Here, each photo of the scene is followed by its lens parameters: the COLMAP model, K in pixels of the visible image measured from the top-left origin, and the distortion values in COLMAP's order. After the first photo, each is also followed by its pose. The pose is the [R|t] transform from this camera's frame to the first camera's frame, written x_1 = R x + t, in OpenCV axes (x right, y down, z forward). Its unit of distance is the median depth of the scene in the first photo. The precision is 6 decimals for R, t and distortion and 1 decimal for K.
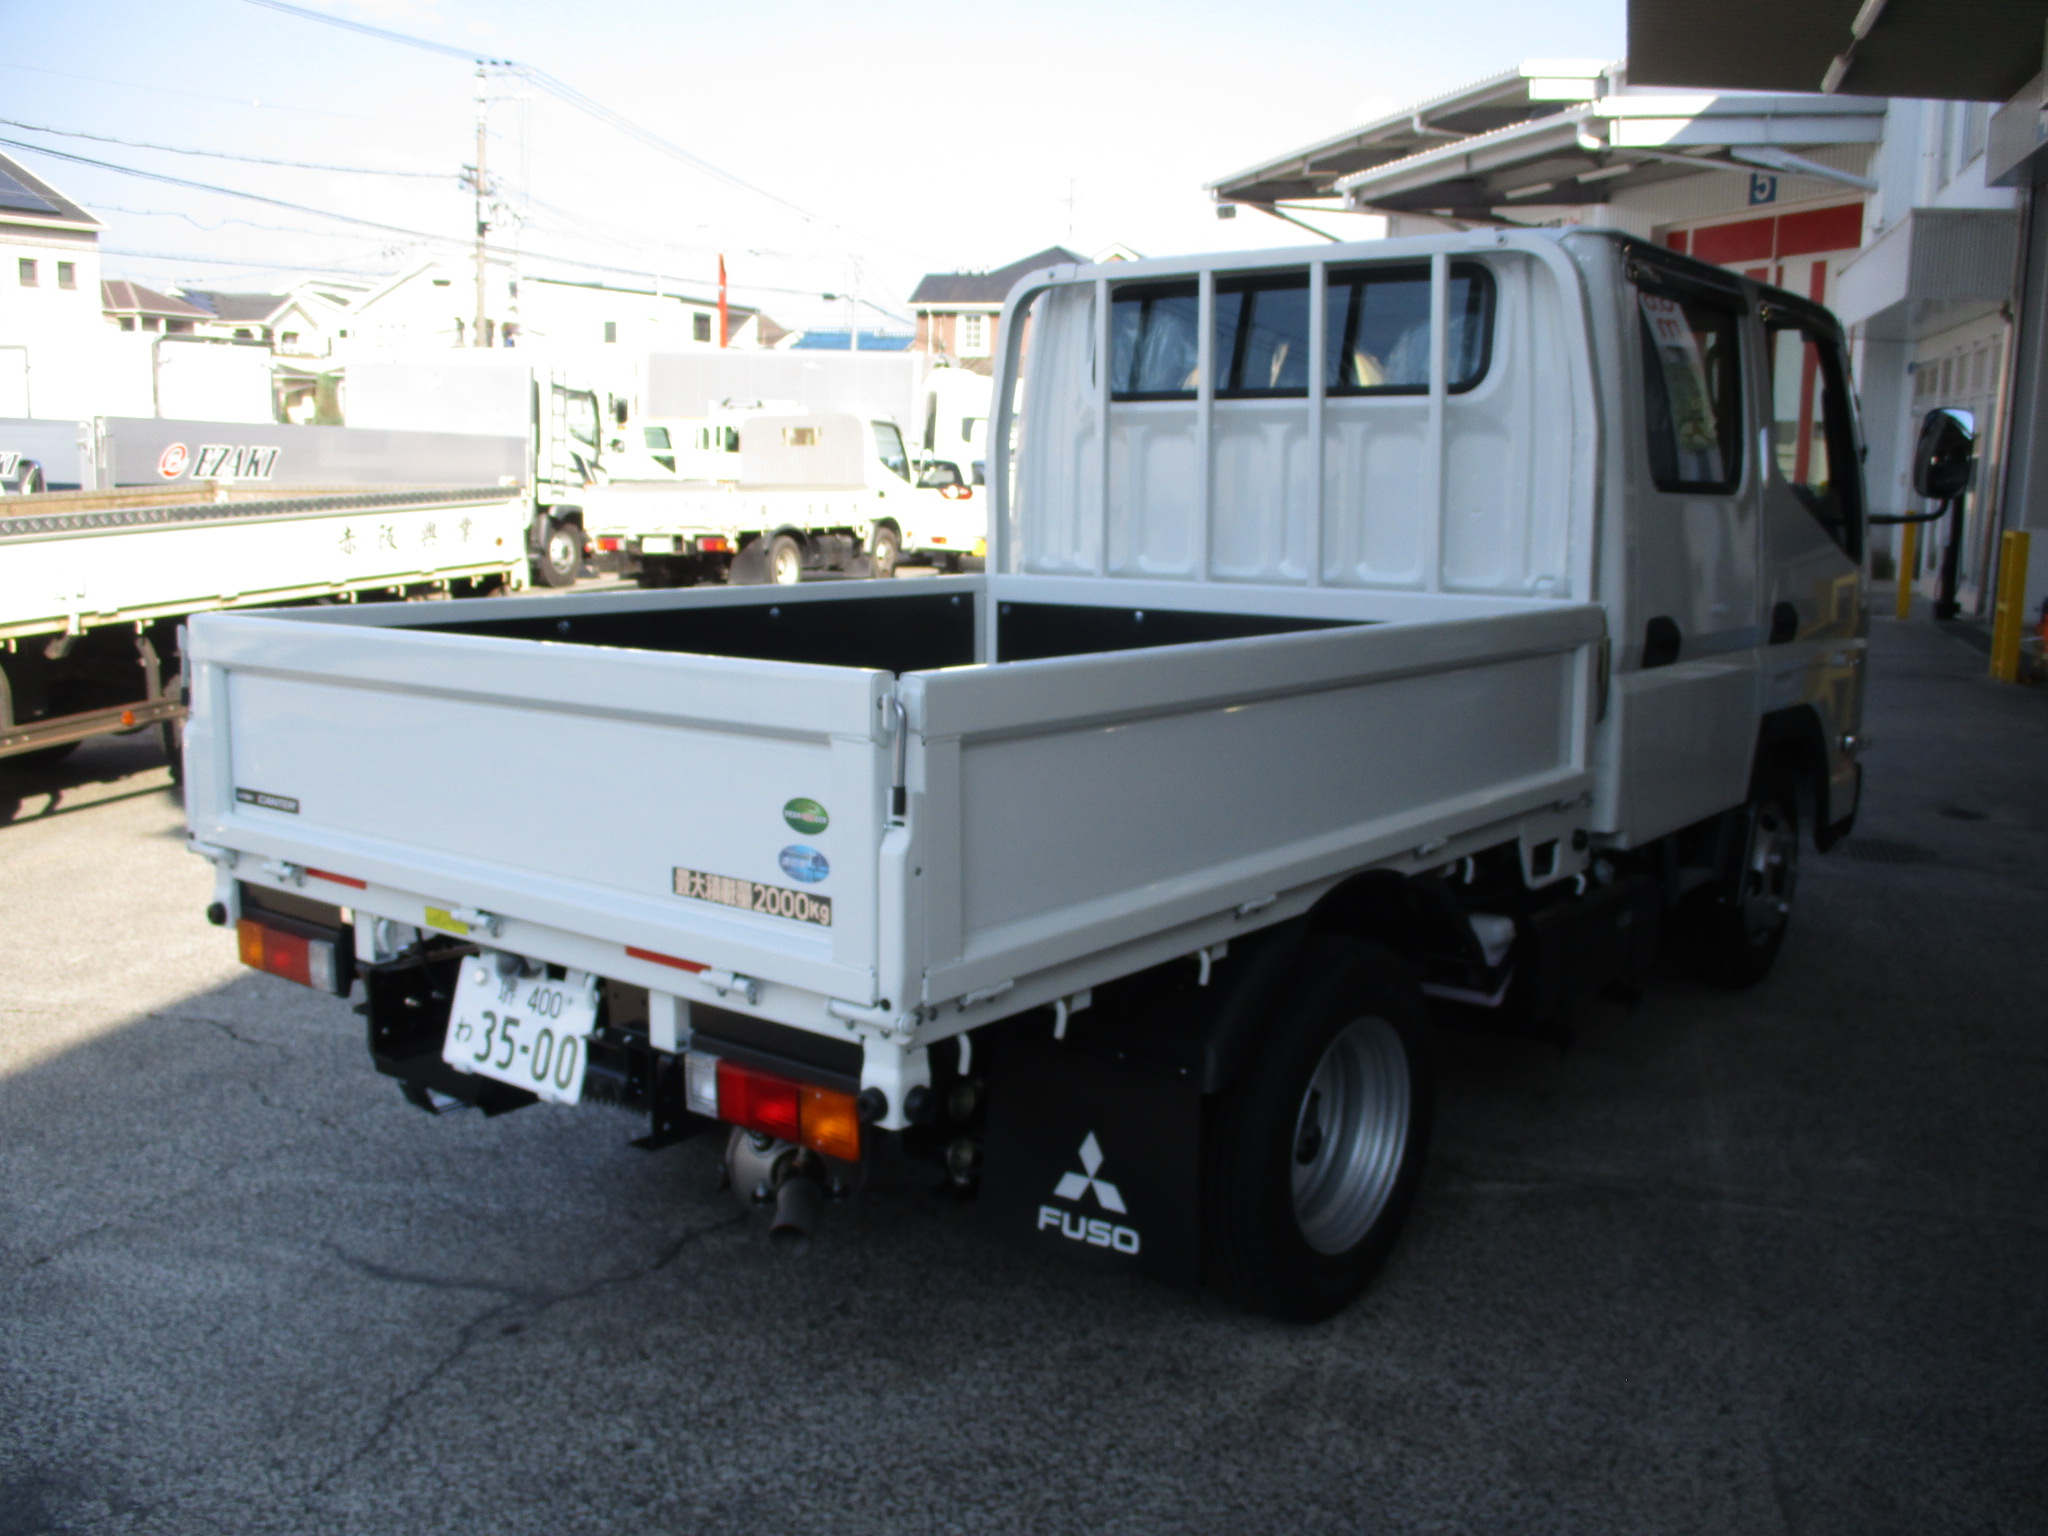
lens RADIAL K [[1835.1, 0, 1024.0], [0, 1835.1, 768.0], [0, 0, 1]] dist [-0.061614, -0.110711]
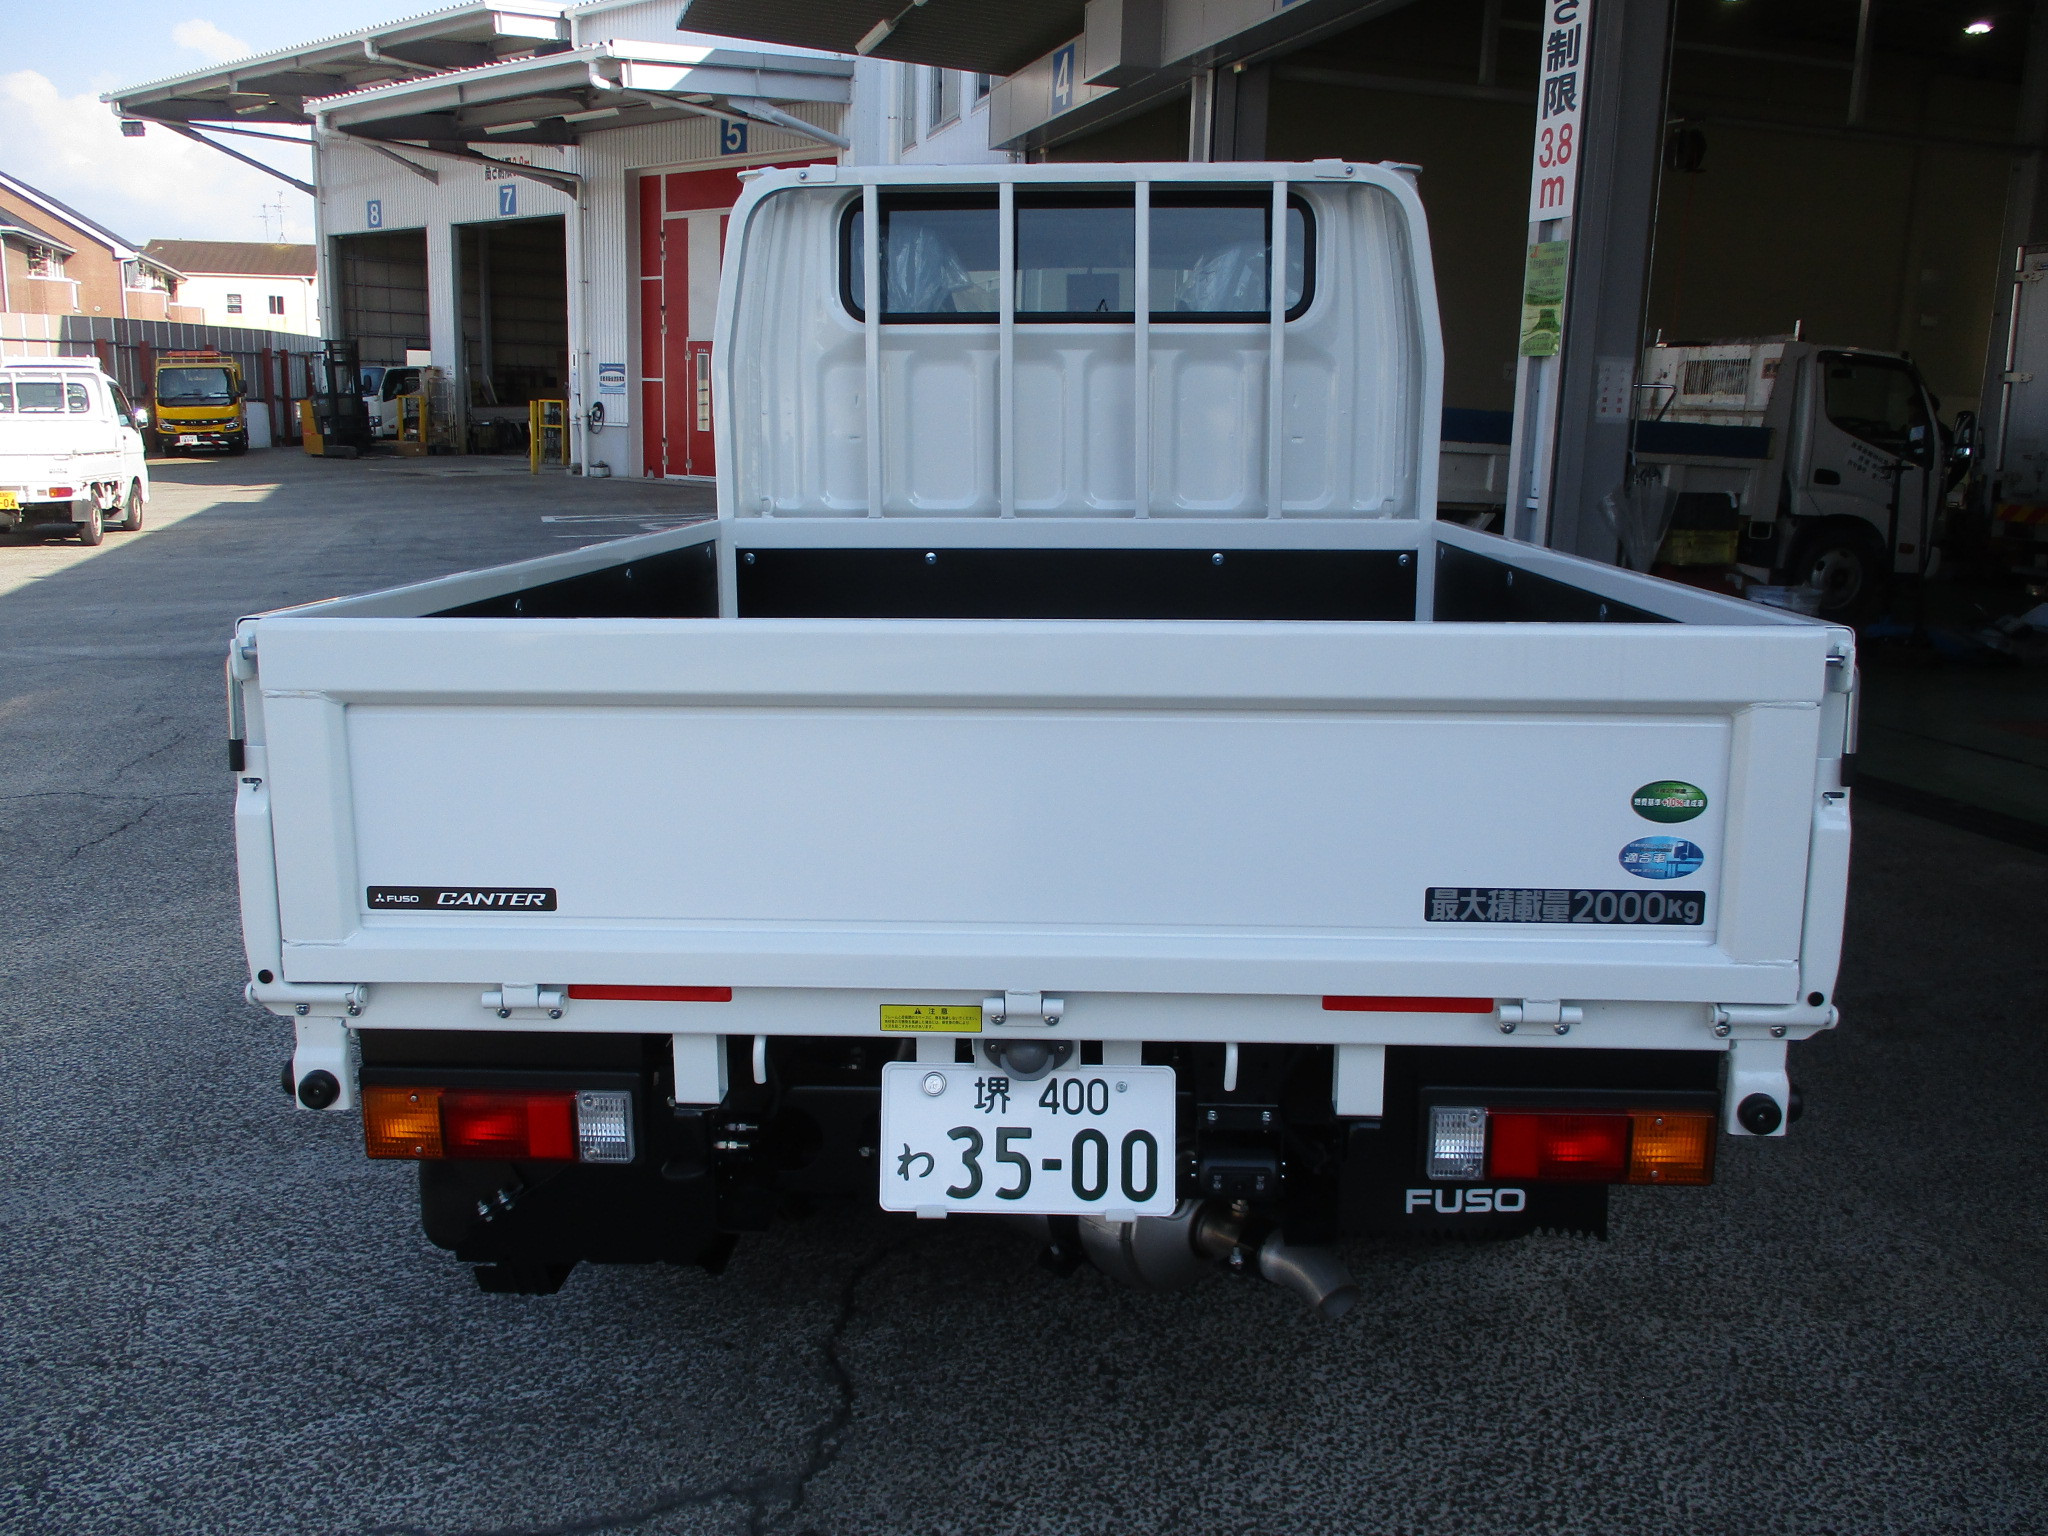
lens RADIAL K [[1698.2, 0, 1024.0], [0, 1698.2, 768.0], [0, 0, 1]] dist [-0.007284, -0.052431]
pose [[0.811588, -0.118283, 0.572132, -0.611934], [0.090493, 0.992923, 0.076910, -0.057873], [-0.577180, -0.010645, 0.816548, 0.402642]]
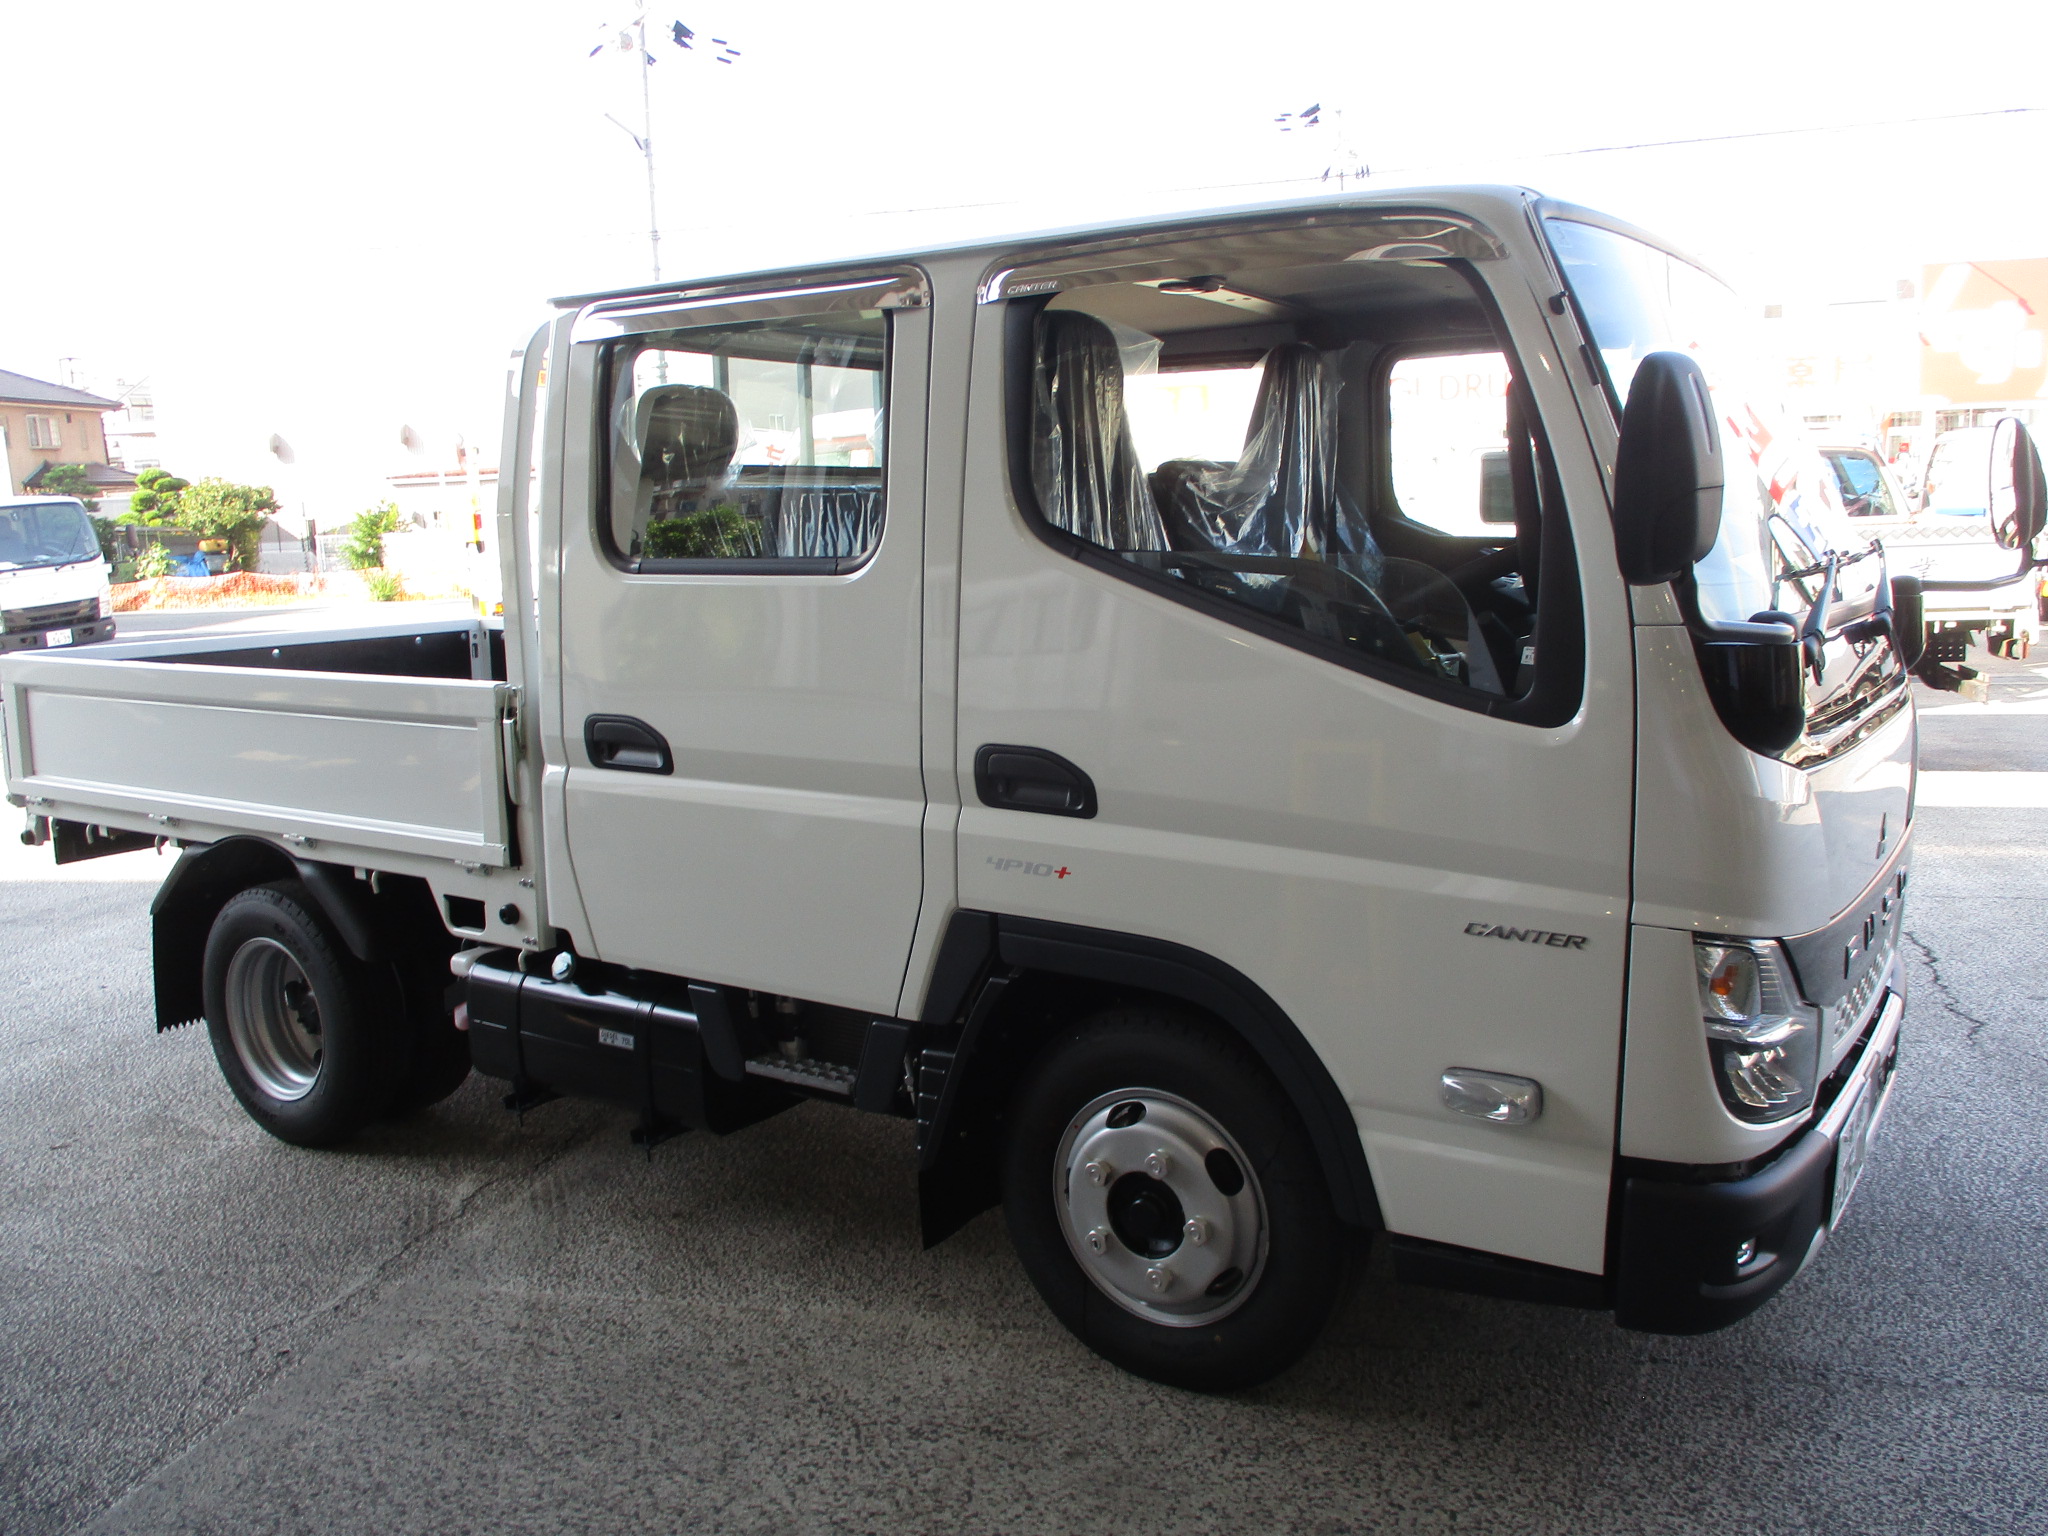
lens RADIAL K [[1698.2, 0, 1024.0], [0, 1698.2, 768.0], [0, 0, 1]] dist [-0.007284, -0.052431]
pose [[0.088677, 0.151331, -0.984498, 1.636205], [-0.128484, 0.981872, 0.139354, -0.281673], [0.987739, 0.114134, 0.106513, 1.518108]]
